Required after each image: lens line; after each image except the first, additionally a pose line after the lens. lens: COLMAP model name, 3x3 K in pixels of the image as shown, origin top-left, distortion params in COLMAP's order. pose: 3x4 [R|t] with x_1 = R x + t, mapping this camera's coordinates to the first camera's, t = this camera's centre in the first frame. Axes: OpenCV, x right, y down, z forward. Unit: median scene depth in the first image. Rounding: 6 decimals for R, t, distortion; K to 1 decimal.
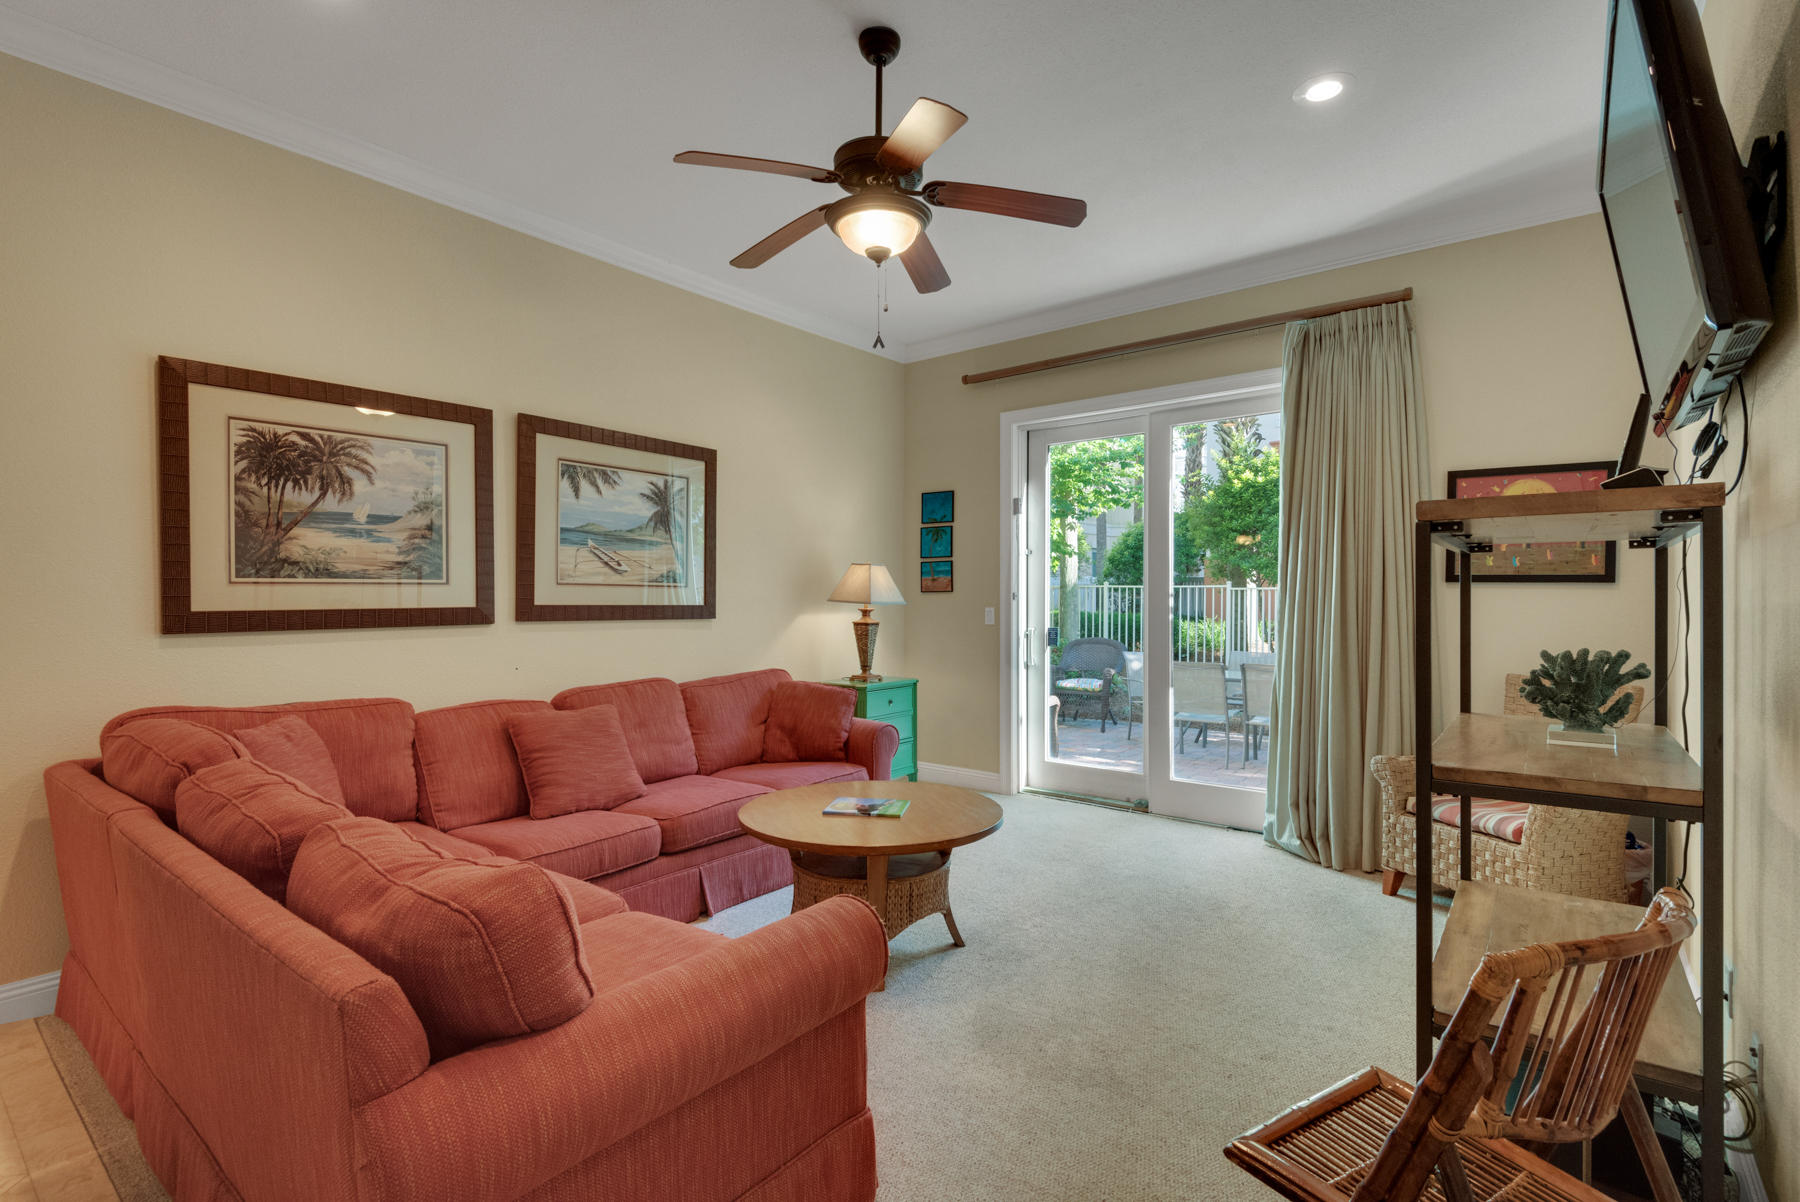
lens RADIAL K [[852.8, 0, 900.0], [0, 852.8, 601.0], [0, 0, 1]] dist [0.027057, -0.000627]
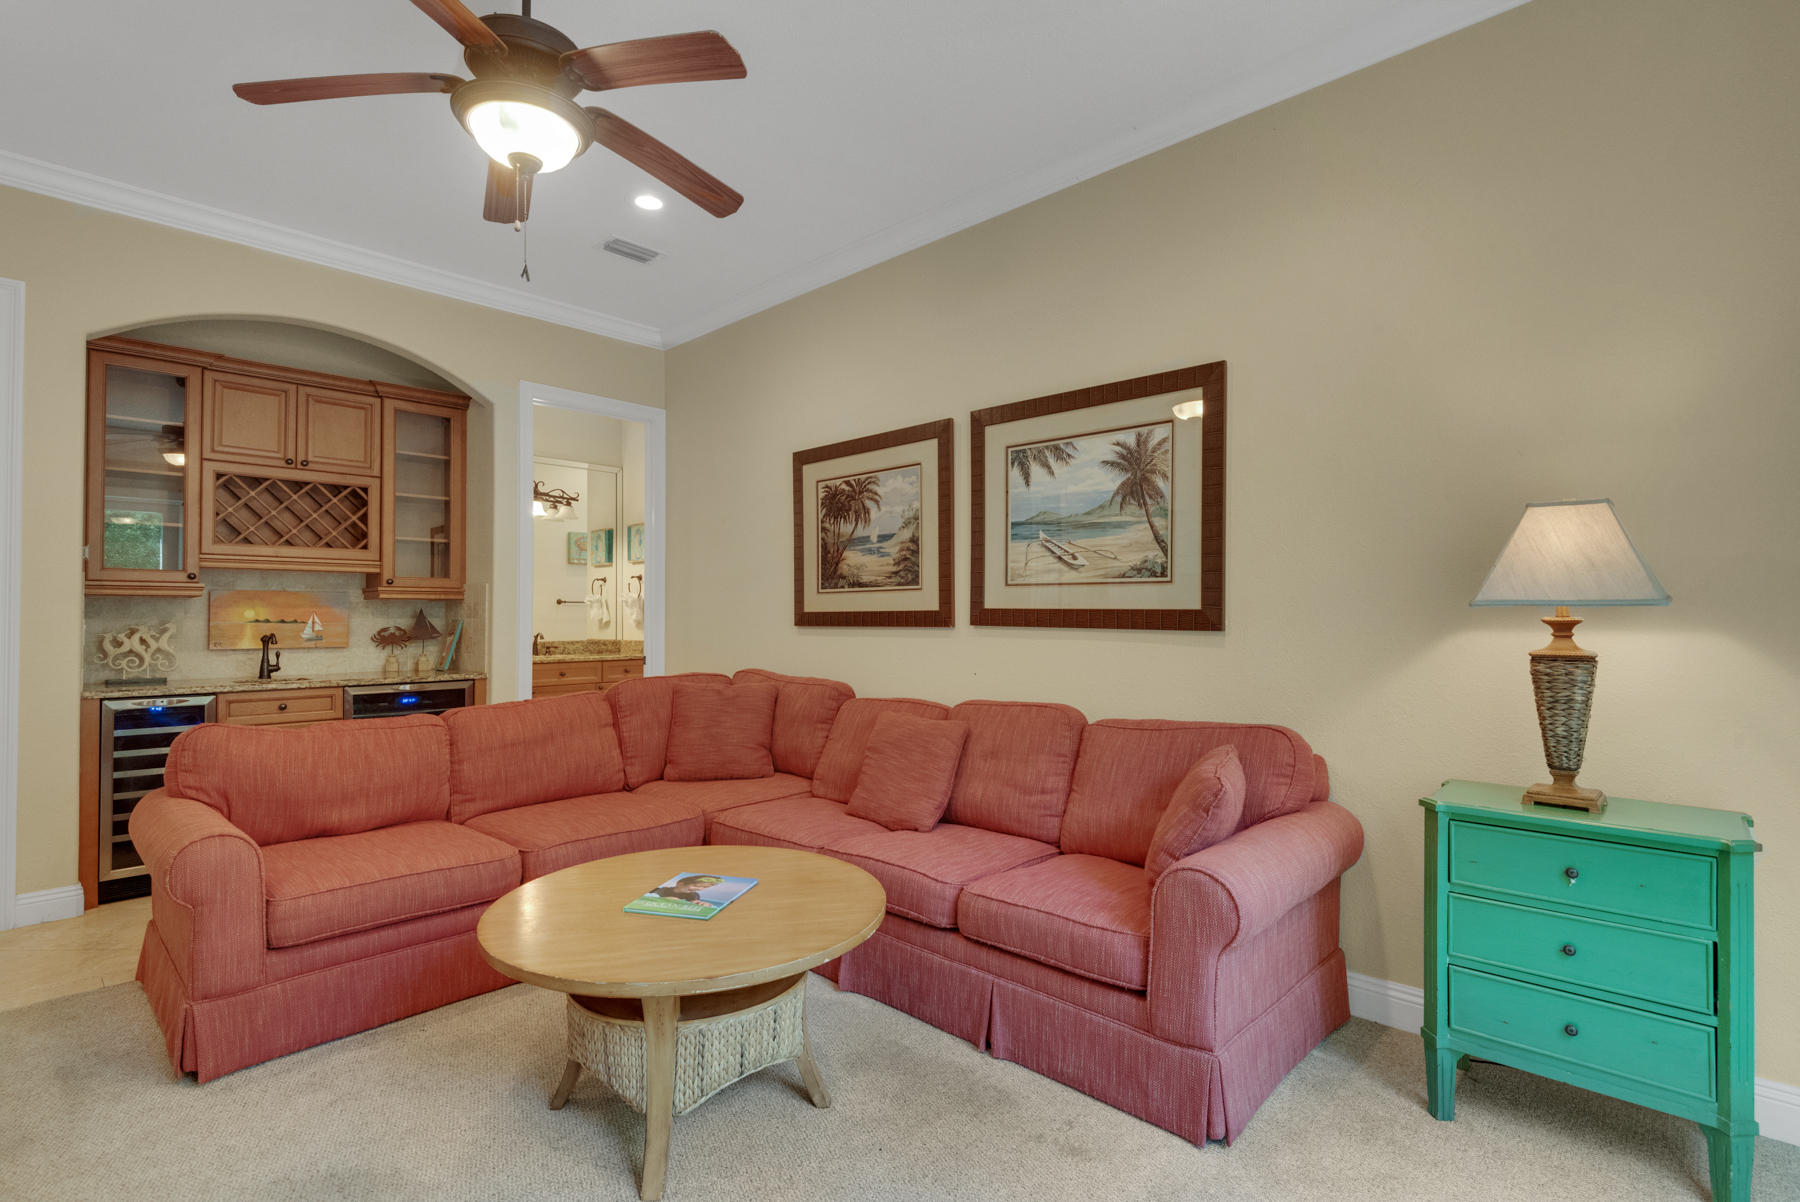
lens RADIAL K [[852.8, 0, 900.0], [0, 852.8, 601.0], [0, 0, 1]] dist [0.027057, -0.000627]
pose [[-0.095430, -0.017429, -0.995284, 0.482039], [-0.006014, 0.999839, -0.016932, 0.011976], [0.995418, 0.004370, -0.095520, 0.926813]]
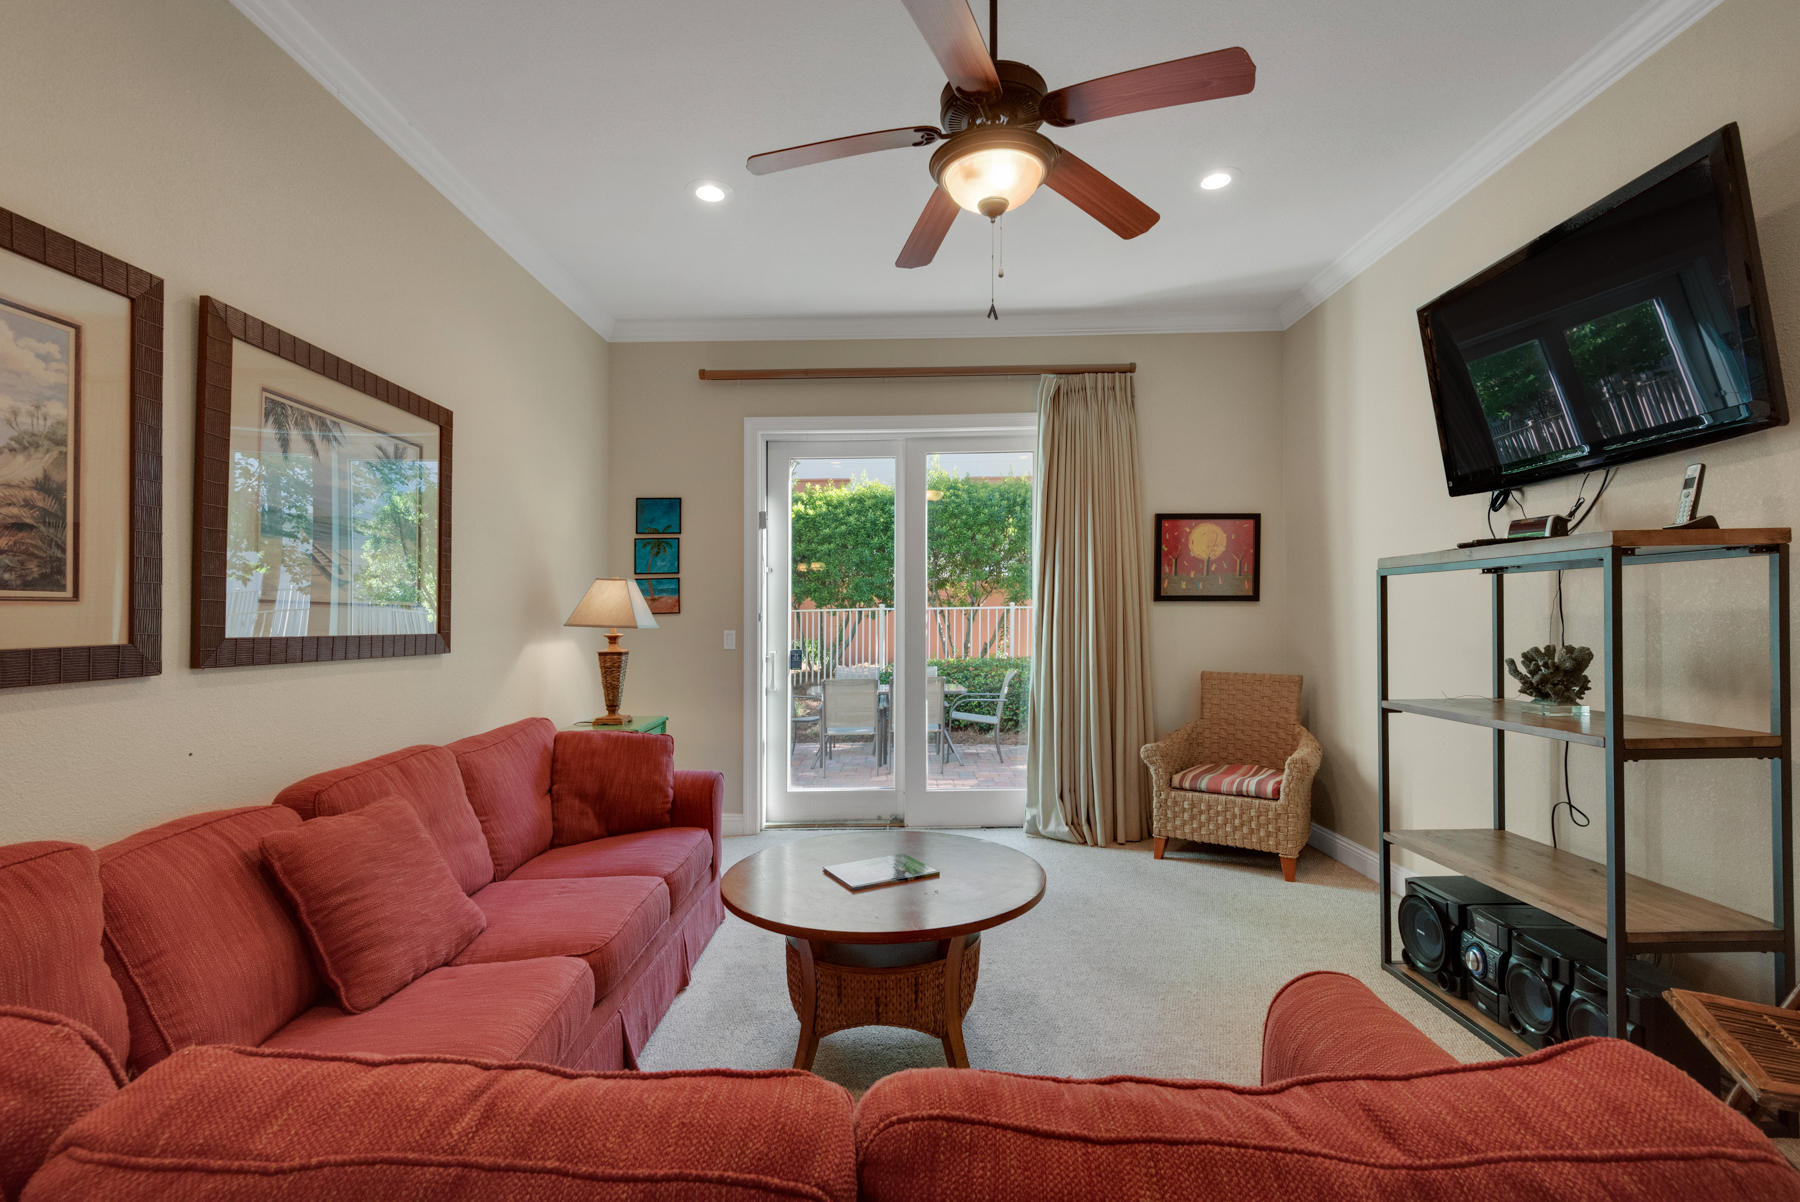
lens RADIAL K [[817.7, 0, 904.8], [0, 817.7, 611.1], [0, 0, 1]] dist [0.041236, -0.022132]
pose [[0.789330, -0.005367, 0.613946, -0.381498], [0.015668, 0.999812, -0.011404, 0.000119], [-0.613770, 0.018621, 0.789265, 0.270313]]
